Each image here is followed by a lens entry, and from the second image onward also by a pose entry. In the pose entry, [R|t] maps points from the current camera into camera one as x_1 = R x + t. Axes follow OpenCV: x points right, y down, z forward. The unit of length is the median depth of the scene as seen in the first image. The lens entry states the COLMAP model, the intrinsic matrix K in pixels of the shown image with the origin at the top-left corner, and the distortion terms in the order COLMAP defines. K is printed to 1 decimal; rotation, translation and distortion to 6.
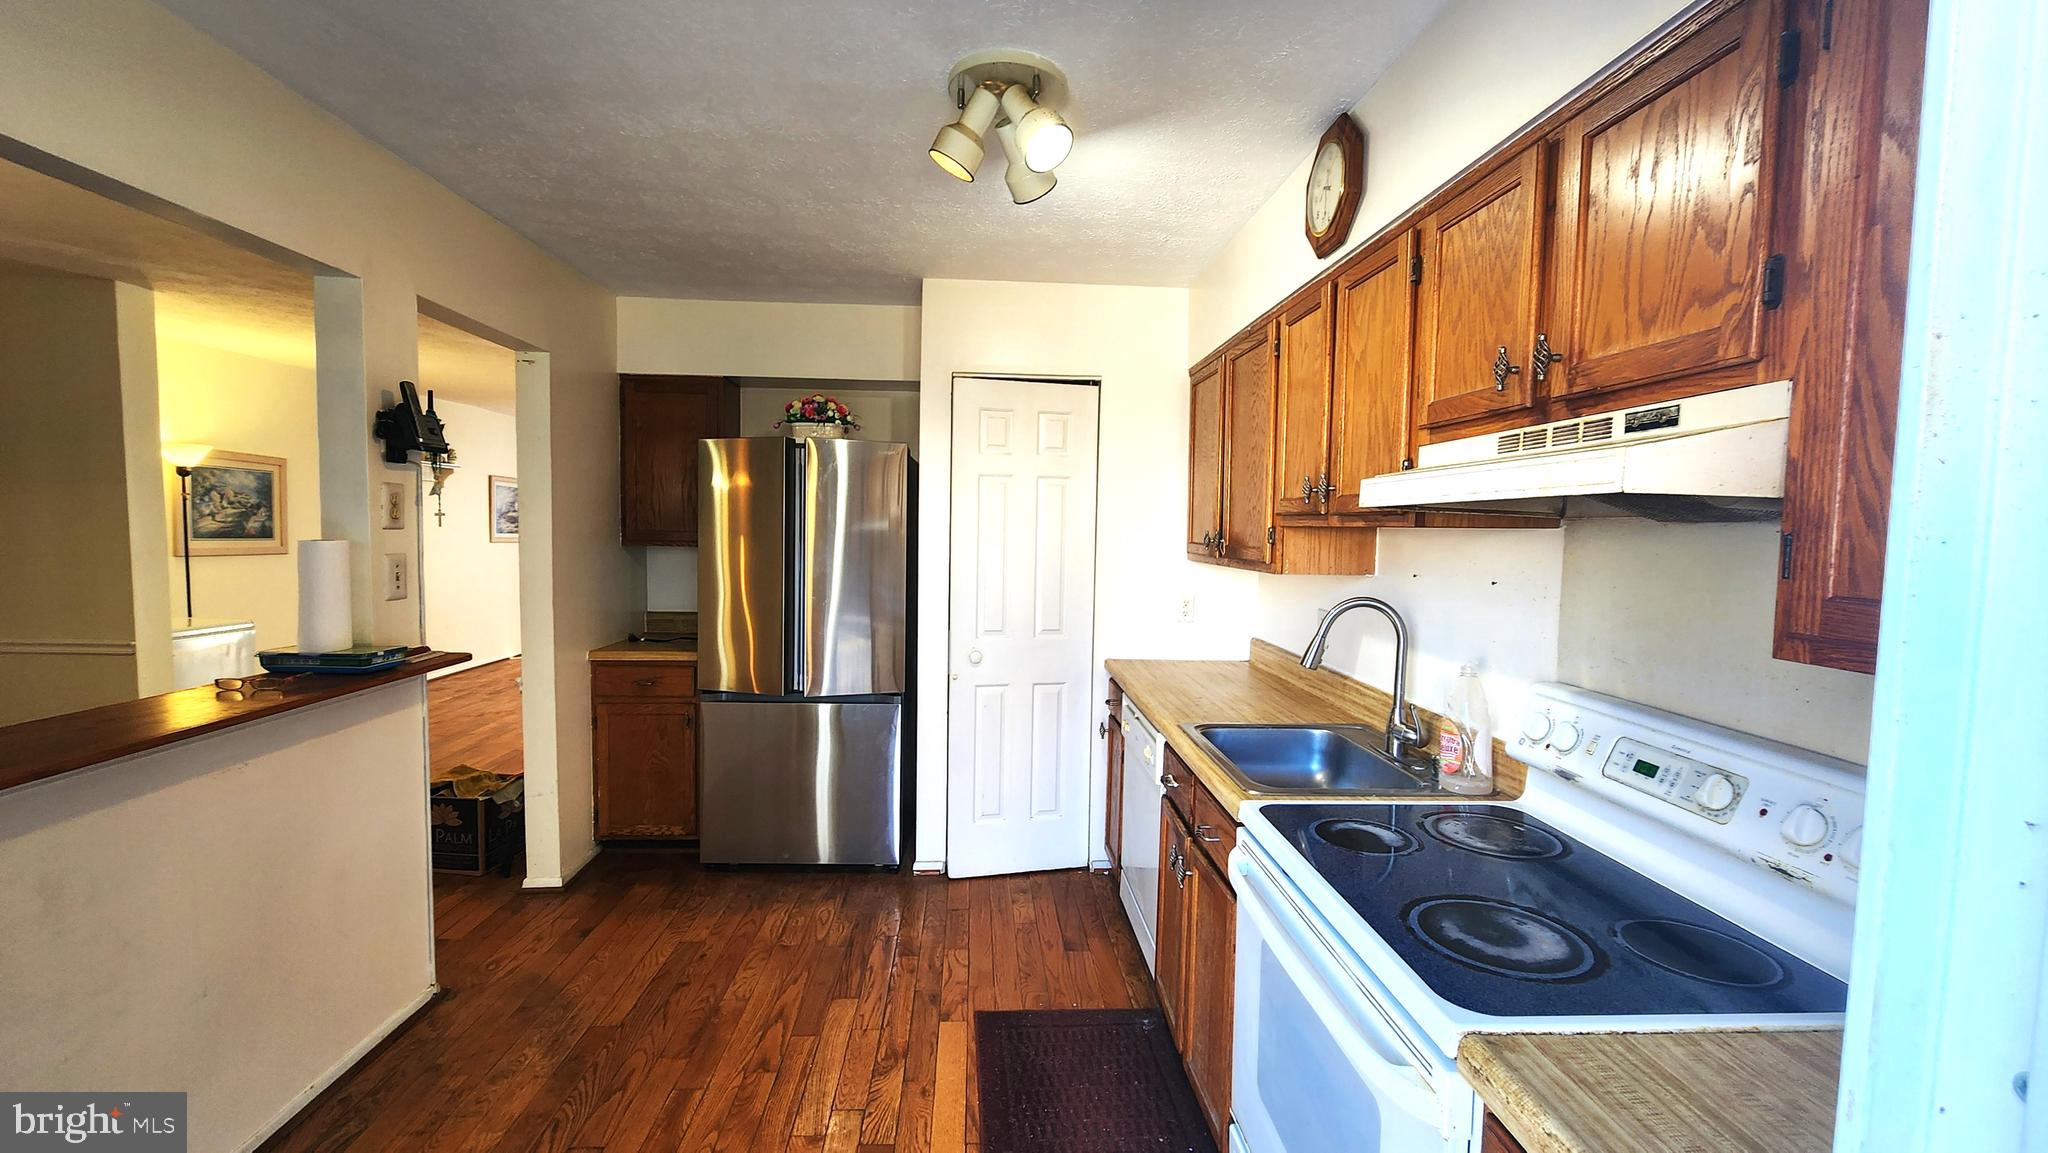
lens RADIAL K [[829.7, 0, 1029.3], [0, 829.7, 577.4], [0, 0, 1]] dist [-0.001595, -0.000202]
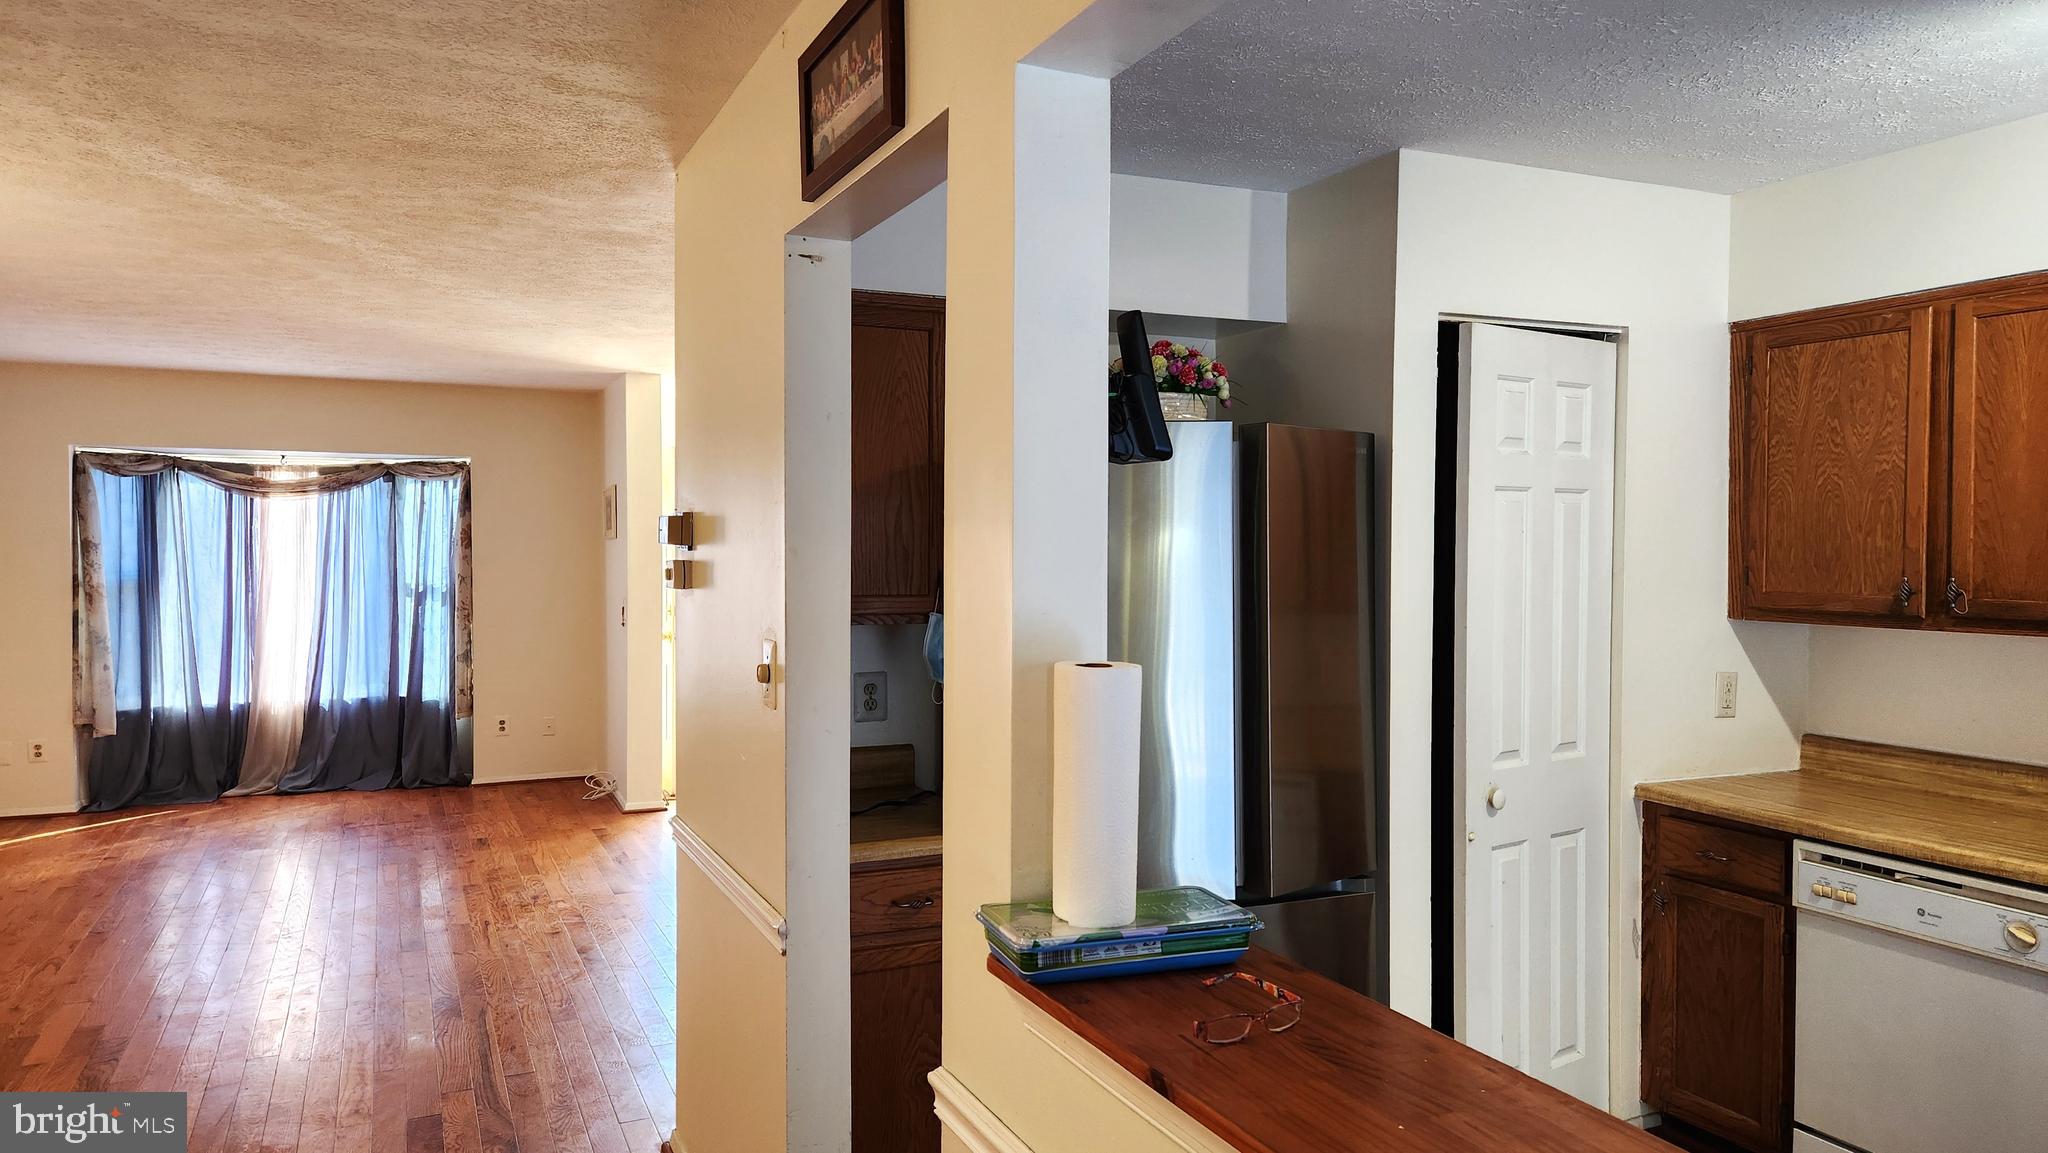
lens RADIAL K [[1355.0, 0, 1003.3], [0, 1355.0, 577.1], [0, 0, 1]] dist [0.092204, -0.079792]
pose [[0.936342, -0.024628, 0.350224, -0.997086], [0.036448, 0.998965, -0.027195, -0.063465], [-0.349191, 0.038229, 0.936271, 0.292613]]
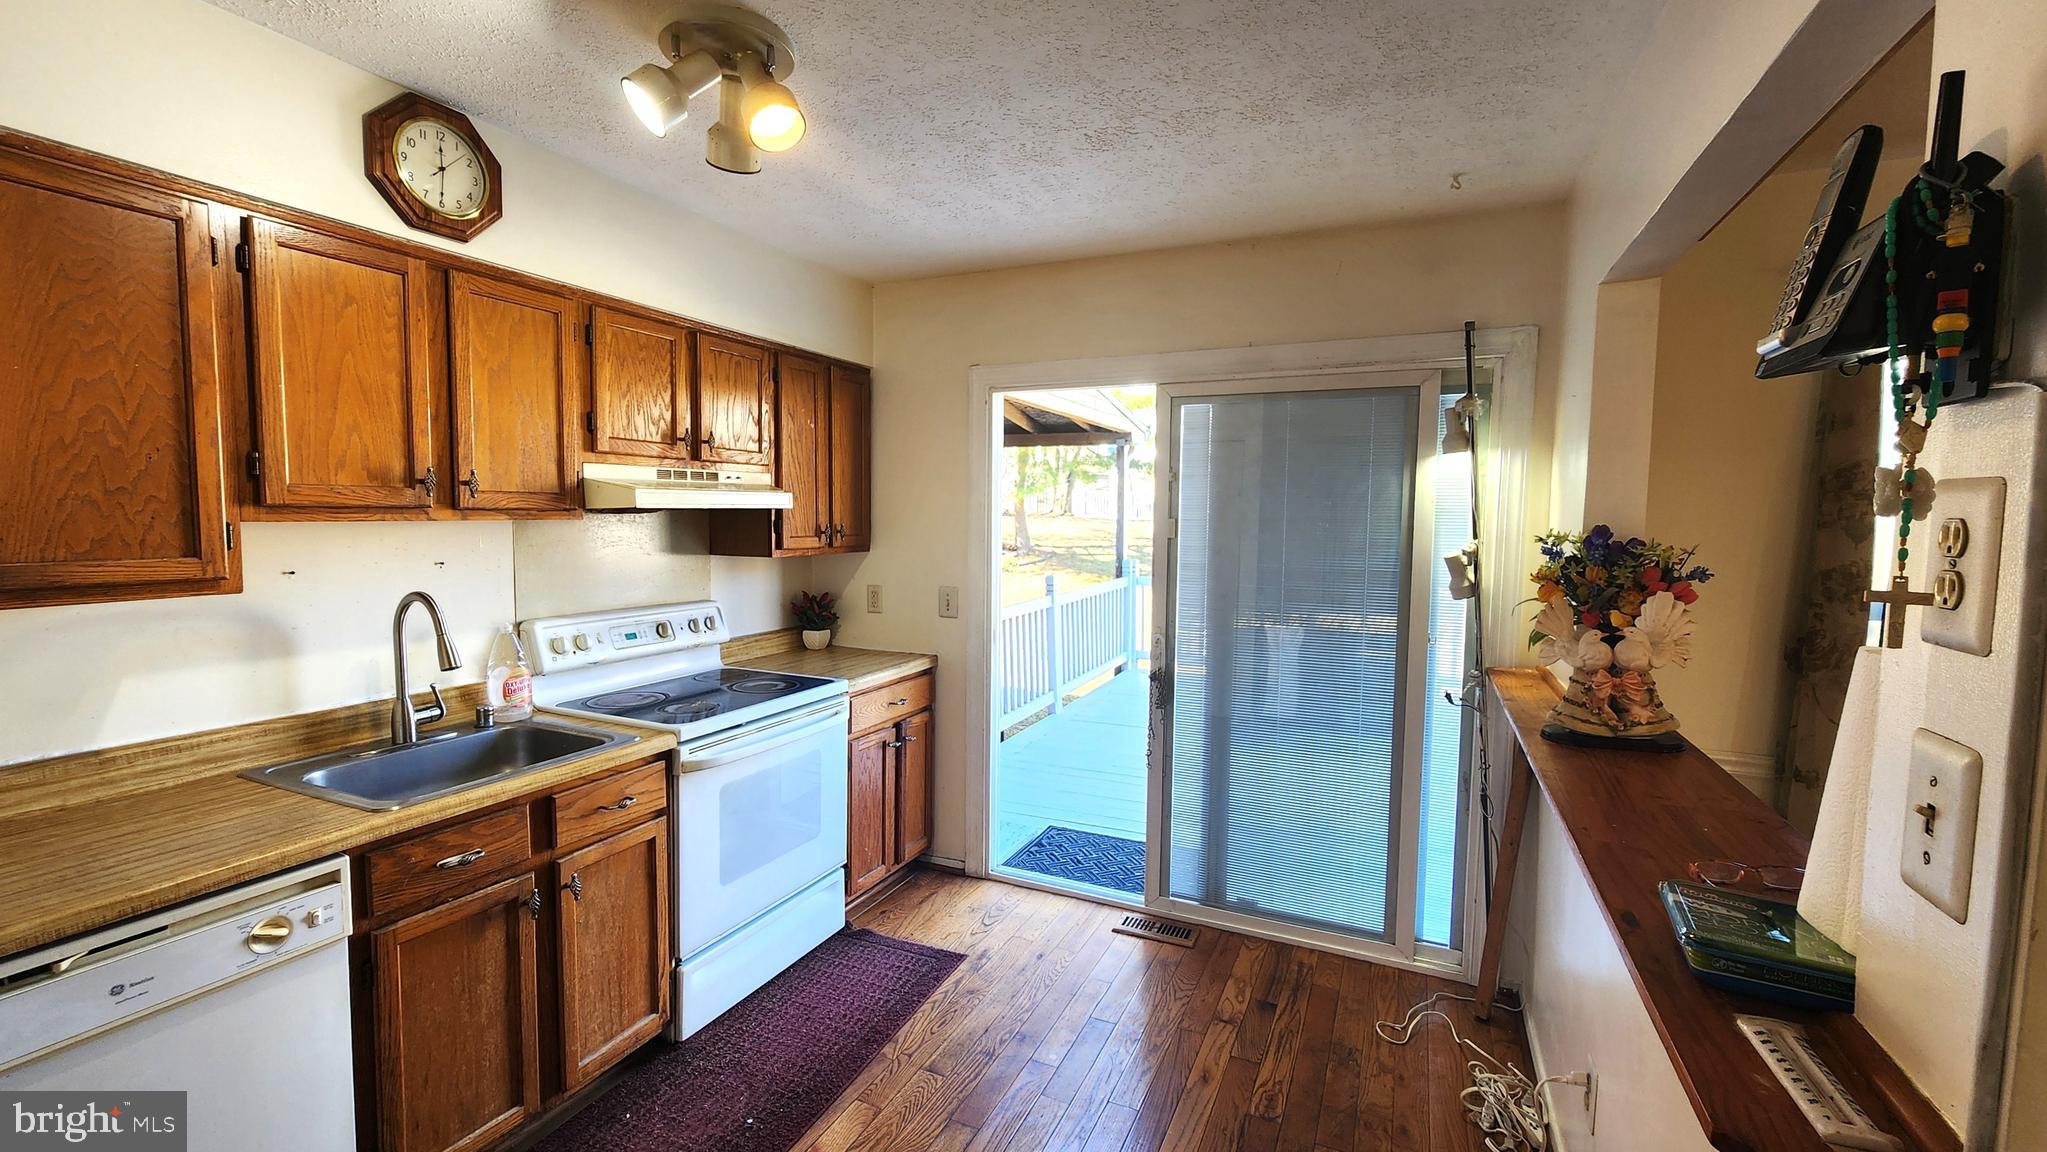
lens RADIAL K [[851.4, 0, 1008.1], [0, 851.4, 565.8], [0, 0, 1]] dist [-0.002342, 0.000930]
pose [[-0.873189, -0.057667, 0.483958, -0.586559], [0.005939, 0.991643, 0.128878, -0.112054], [-0.487346, 0.115409, -0.865549, 1.304010]]
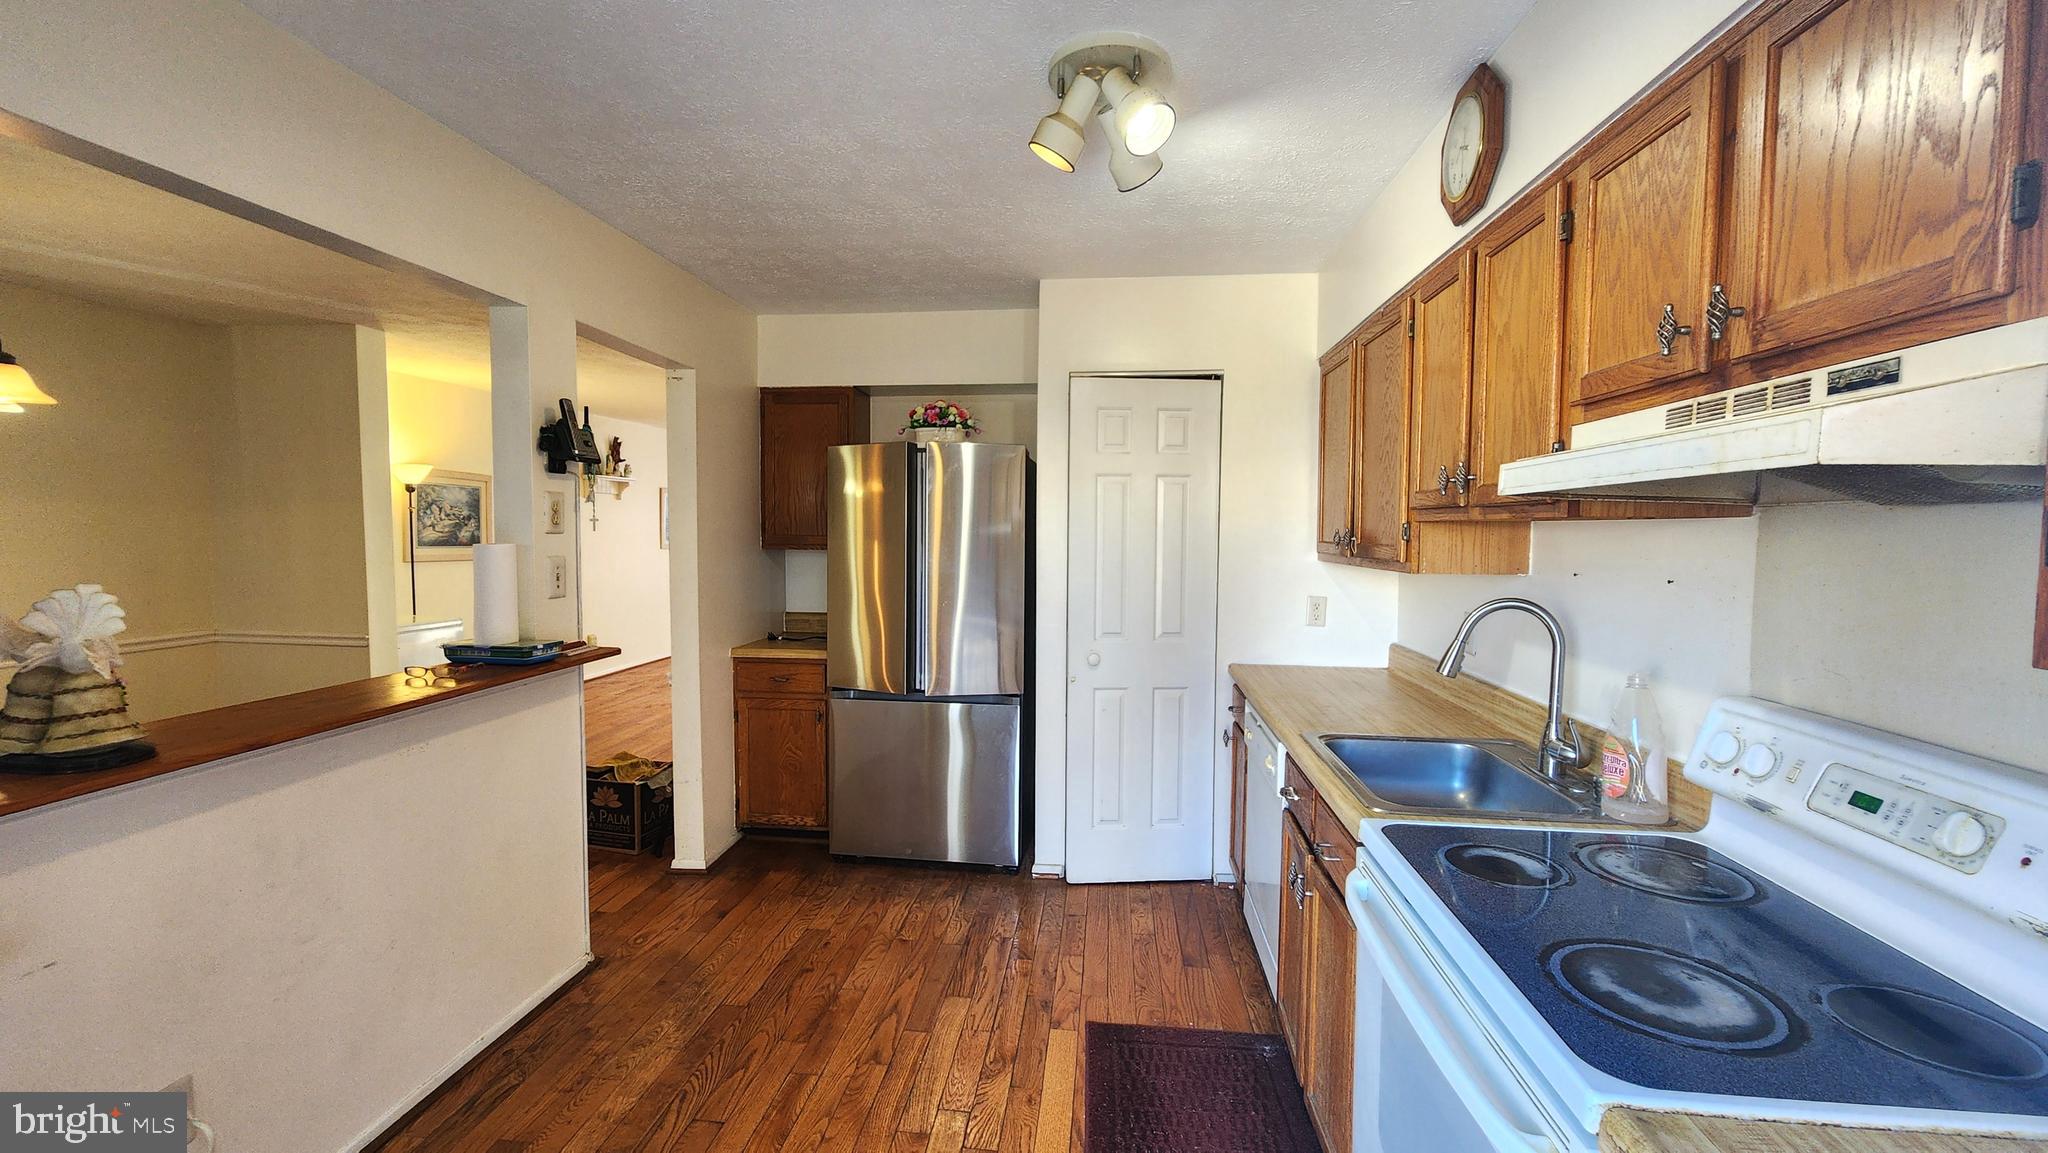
lens RADIAL K [[825.7, 0, 1028.6], [0, 825.7, 575.6], [0, 0, 1]] dist [0.001755, -0.004064]
pose [[0.986096, -0.001638, -0.166167, 0.031011], [0.000287, 0.999967, -0.008157, 0.005826], [0.166175, 0.007996, 0.986064, 0.025687]]
